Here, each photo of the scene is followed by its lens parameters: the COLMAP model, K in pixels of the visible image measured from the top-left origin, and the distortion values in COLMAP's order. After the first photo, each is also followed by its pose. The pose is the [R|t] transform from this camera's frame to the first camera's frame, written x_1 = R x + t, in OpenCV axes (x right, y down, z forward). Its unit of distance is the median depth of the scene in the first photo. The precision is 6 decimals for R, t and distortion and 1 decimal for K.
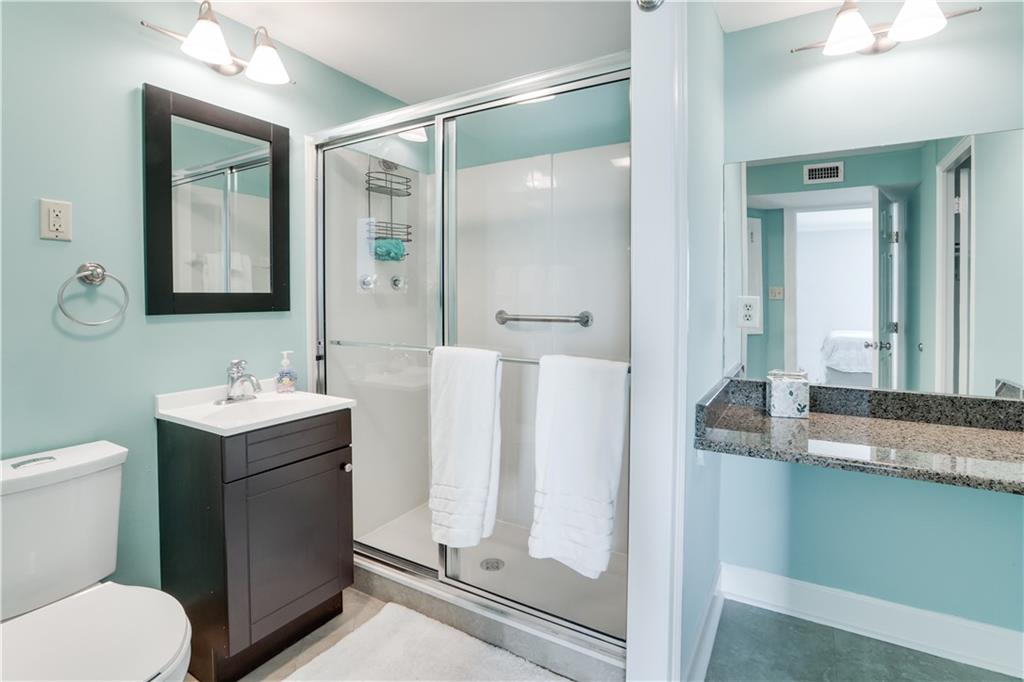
lens RADIAL K [[486.0, 0, 508.7], [0, 486.0, 303.8], [0, 0, 1]] dist [-0.030626, 0.003041]
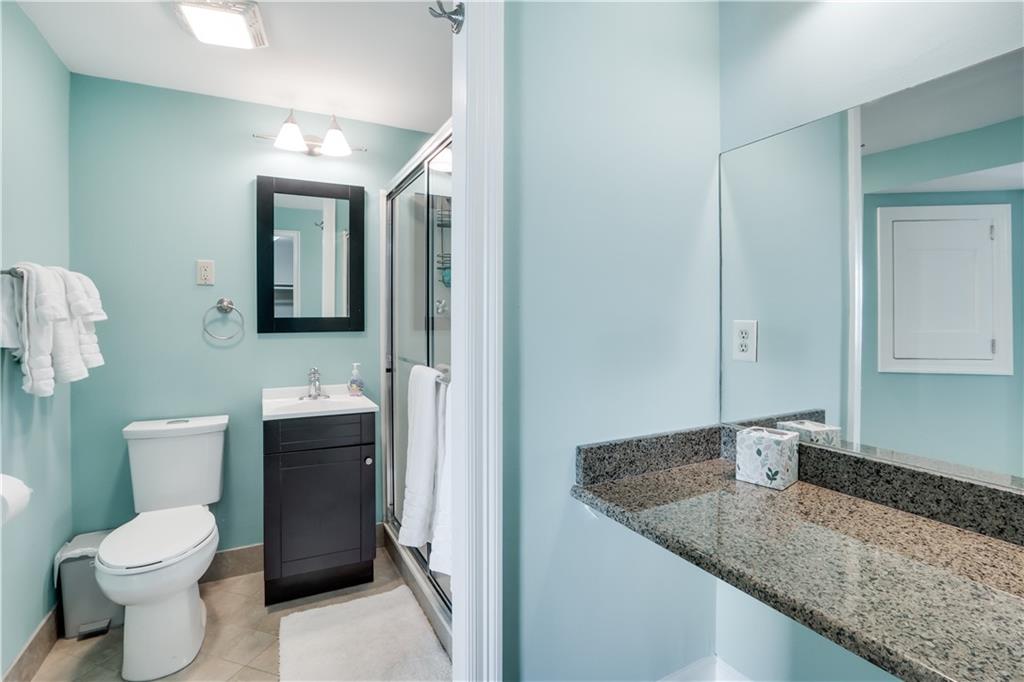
lens RADIAL K [[486.0, 0, 503.2], [0, 486.0, 316.9], [0, 0, 1]] dist [-0.030626, 0.003041]
pose [[0.840644, -0.003650, -0.541576, 0.657380], [-0.003973, 0.999909, -0.012905, -0.010307], [0.541574, 0.013000, 0.840553, 0.164783]]
